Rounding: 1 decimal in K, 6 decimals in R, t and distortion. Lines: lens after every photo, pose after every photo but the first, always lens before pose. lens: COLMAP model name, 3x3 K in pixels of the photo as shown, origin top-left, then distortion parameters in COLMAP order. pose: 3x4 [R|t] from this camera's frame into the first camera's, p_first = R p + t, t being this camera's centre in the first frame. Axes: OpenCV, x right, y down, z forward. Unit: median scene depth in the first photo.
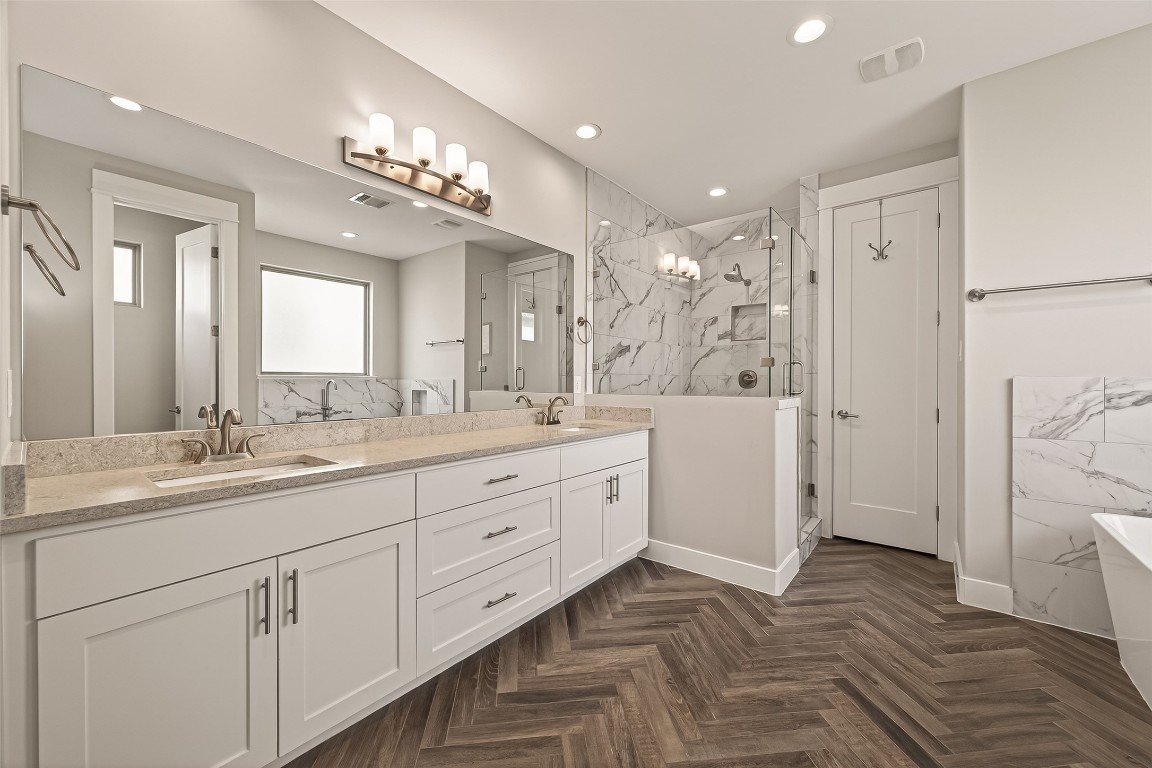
lens RADIAL K [[451.2, 0, 582.1], [0, 451.2, 381.8], [0, 0, 1]] dist [-0.001190, -0.000159]
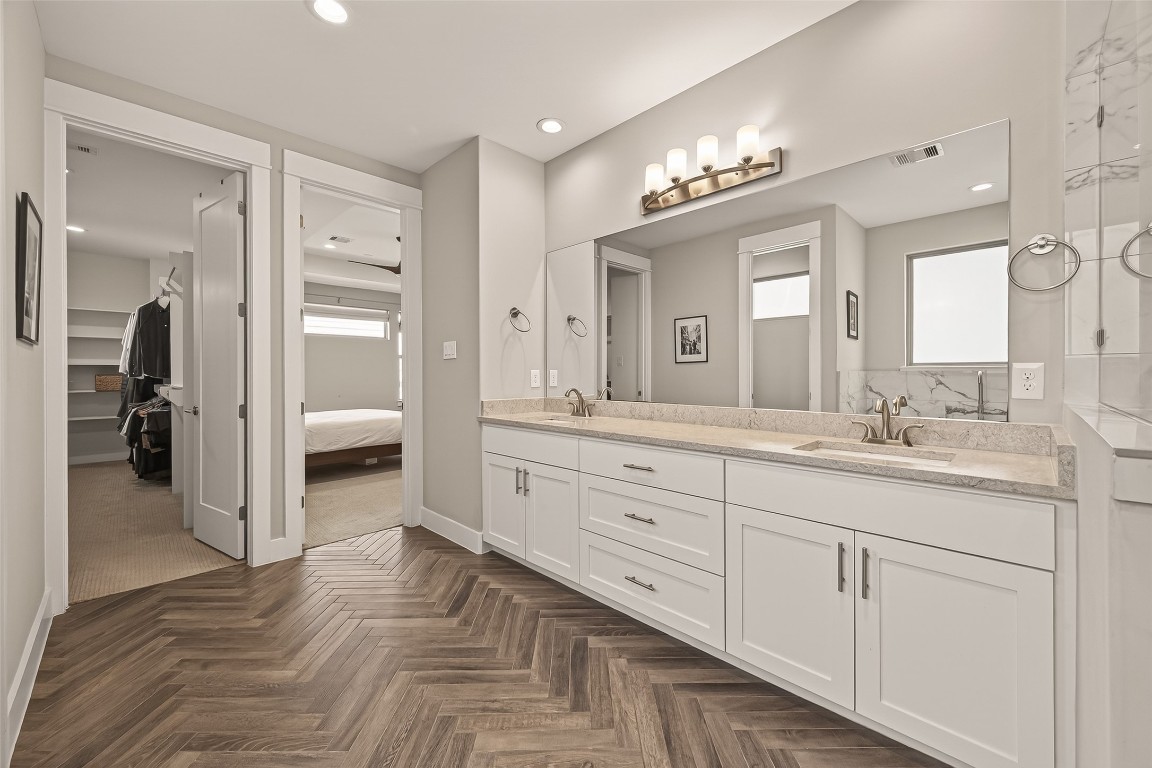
lens RADIAL K [[452.6, 0, 575.6], [0, 452.6, 367.2], [0, 0, 1]] dist [-0.001844, -0.000202]
pose [[-0.115815, -0.008349, -0.993236, 0.854278], [-0.001991, 0.999965, -0.008173, -0.008885], [0.993269, 0.001031, -0.115828, 0.939938]]
